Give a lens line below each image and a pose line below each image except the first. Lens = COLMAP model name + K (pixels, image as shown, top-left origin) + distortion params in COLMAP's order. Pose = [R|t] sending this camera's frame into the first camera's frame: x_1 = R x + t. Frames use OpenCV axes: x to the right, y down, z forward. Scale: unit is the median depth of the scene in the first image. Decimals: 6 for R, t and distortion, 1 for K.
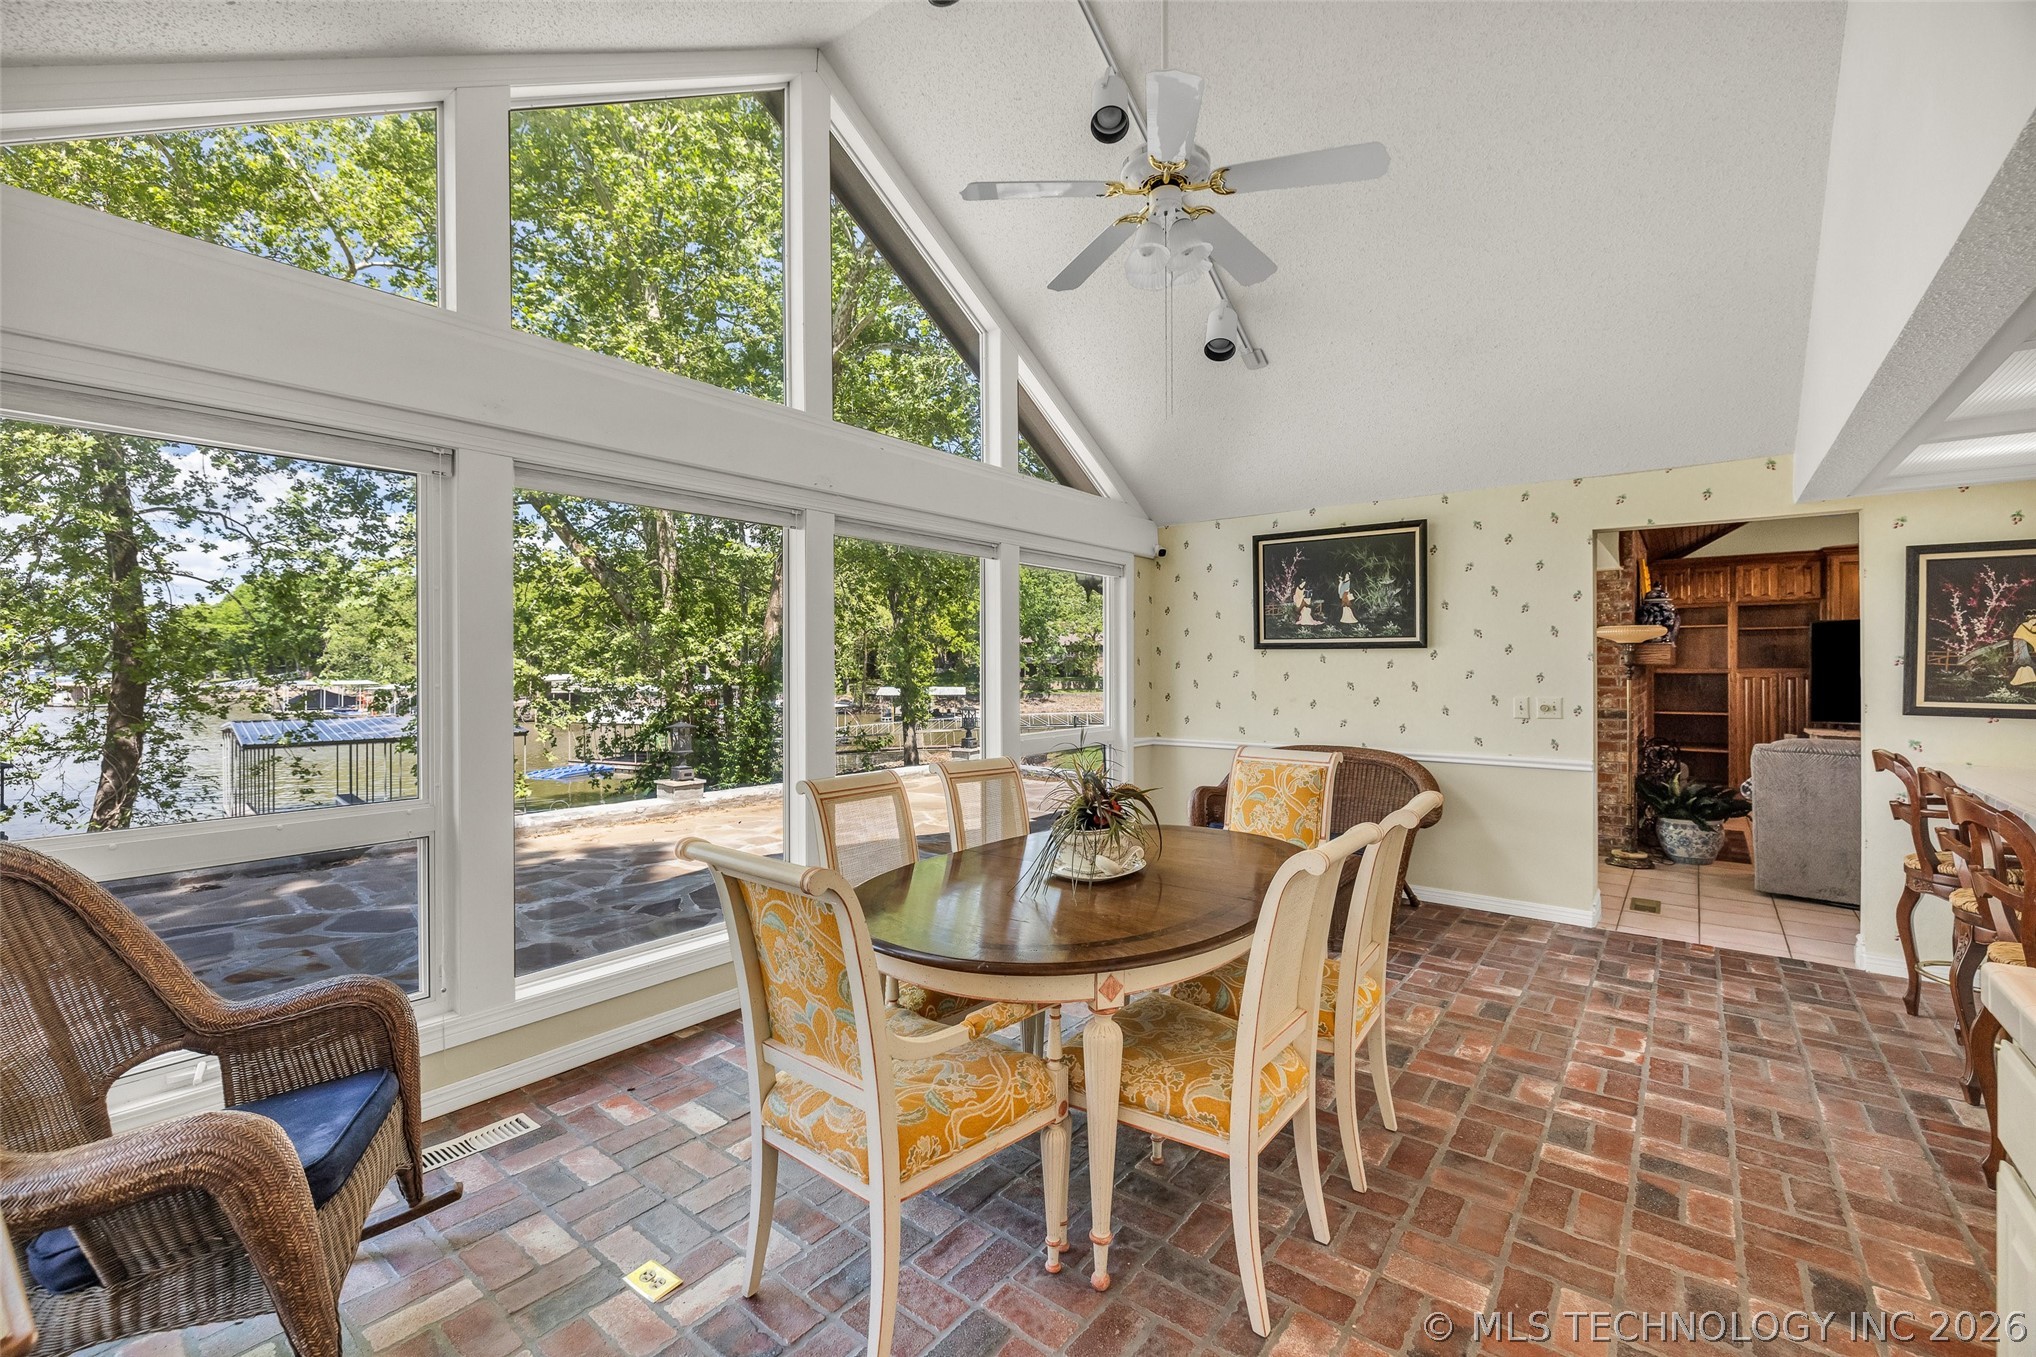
lens RADIAL K [[857.6, 0, 1007.6], [0, 857.6, 669.2], [0, 0, 1]] dist [0.002571, -0.000461]
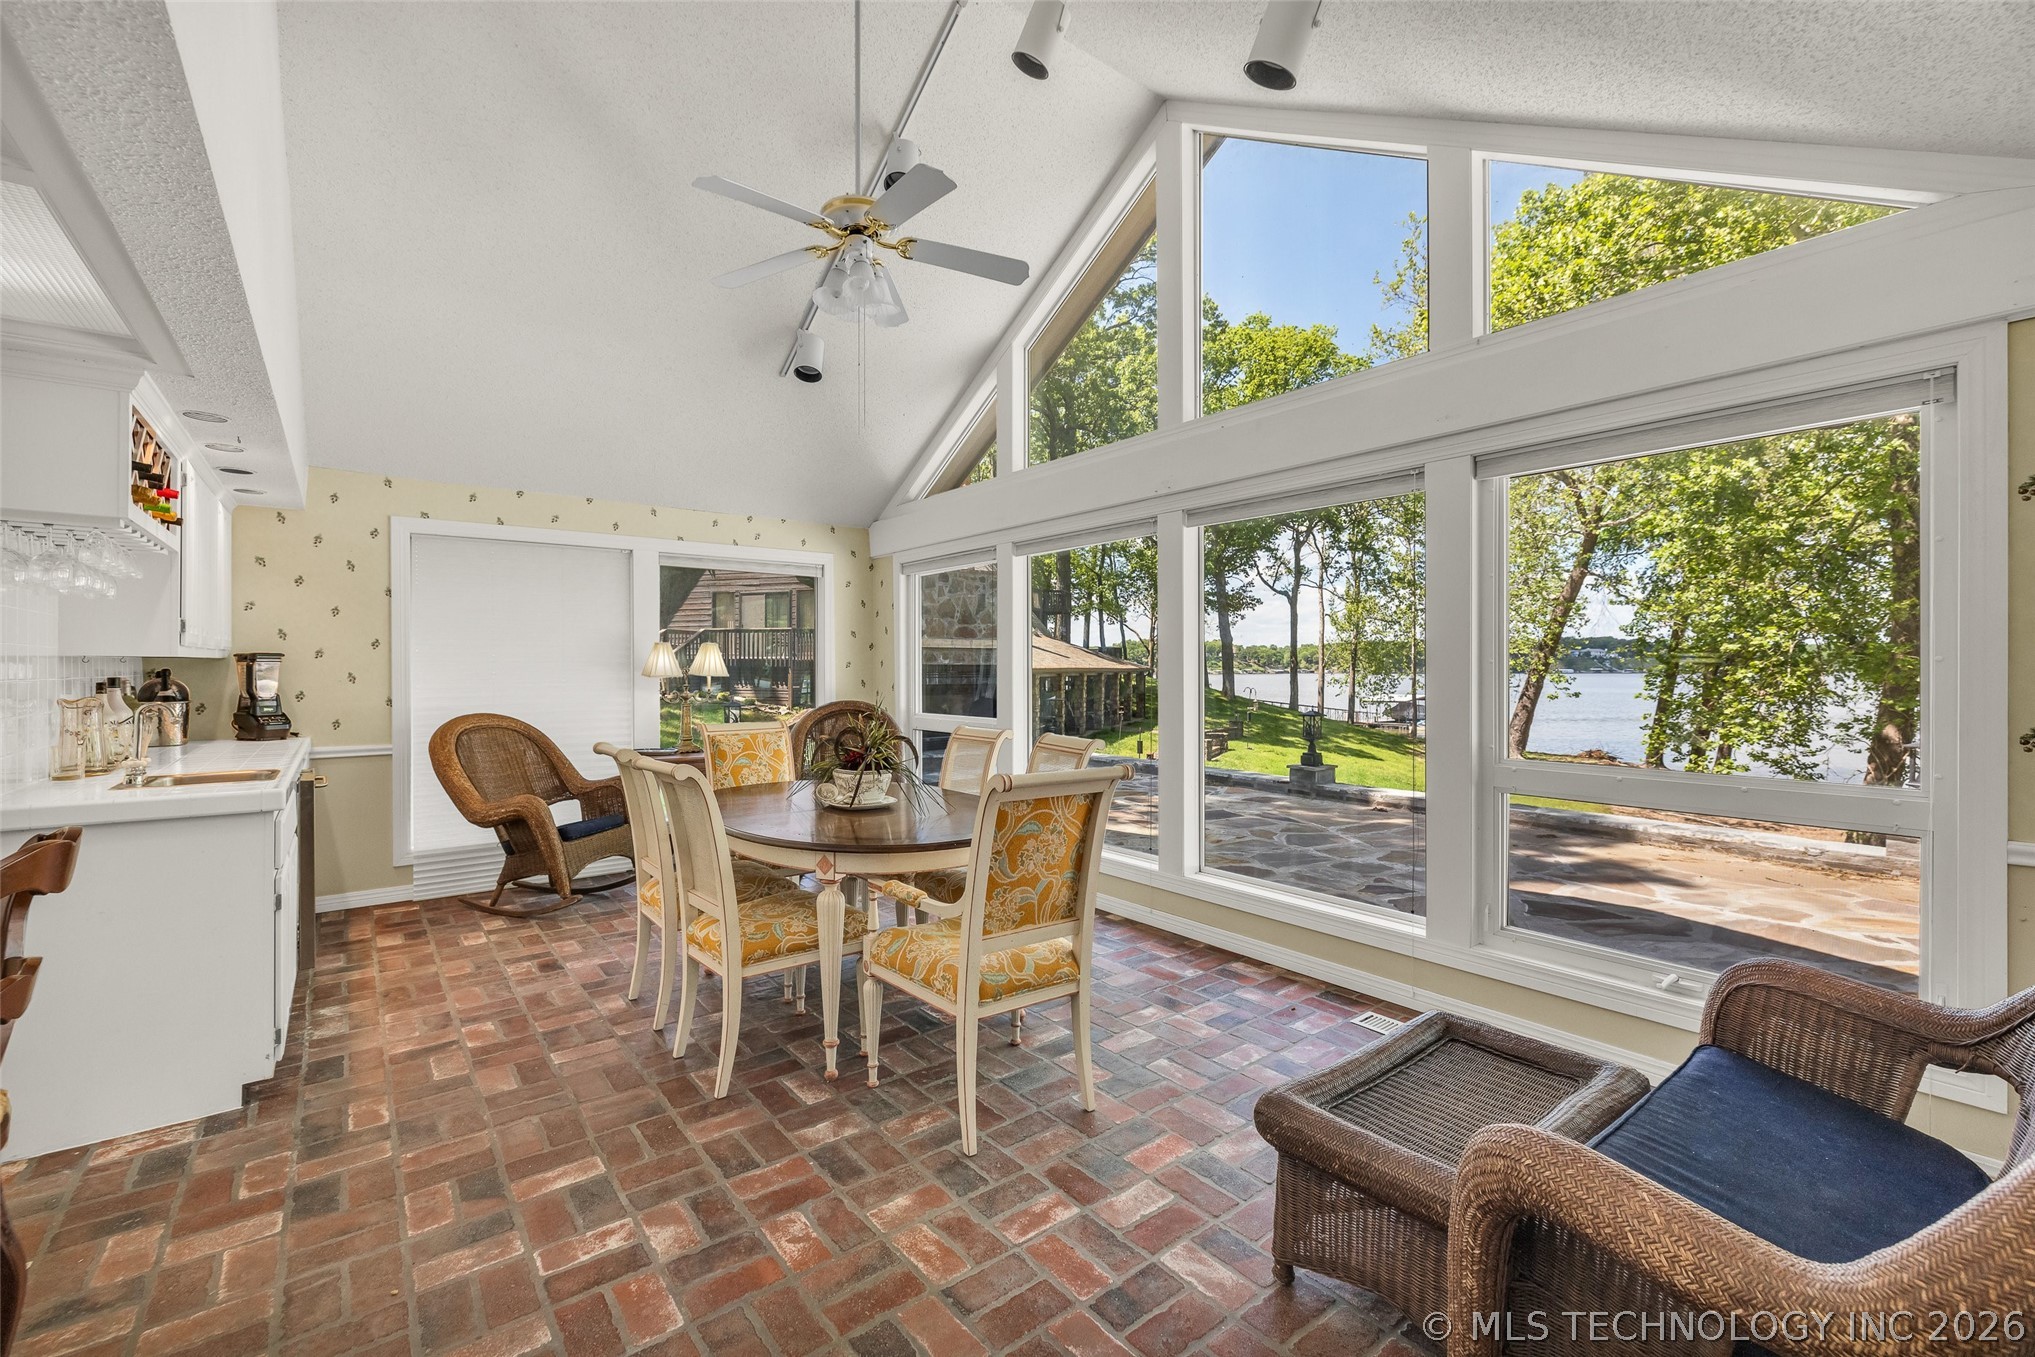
lens RADIAL K [[857.2, 0, 1005.9], [0, 857.2, 670.2], [0, 0, 1]] dist [0.002571, -0.000461]
pose [[-0.238420, 0.005135, -0.971149, 1.284037], [-0.003321, 0.999976, 0.006103, 0.022850], [0.971156, 0.004680, -0.238397, 1.492237]]
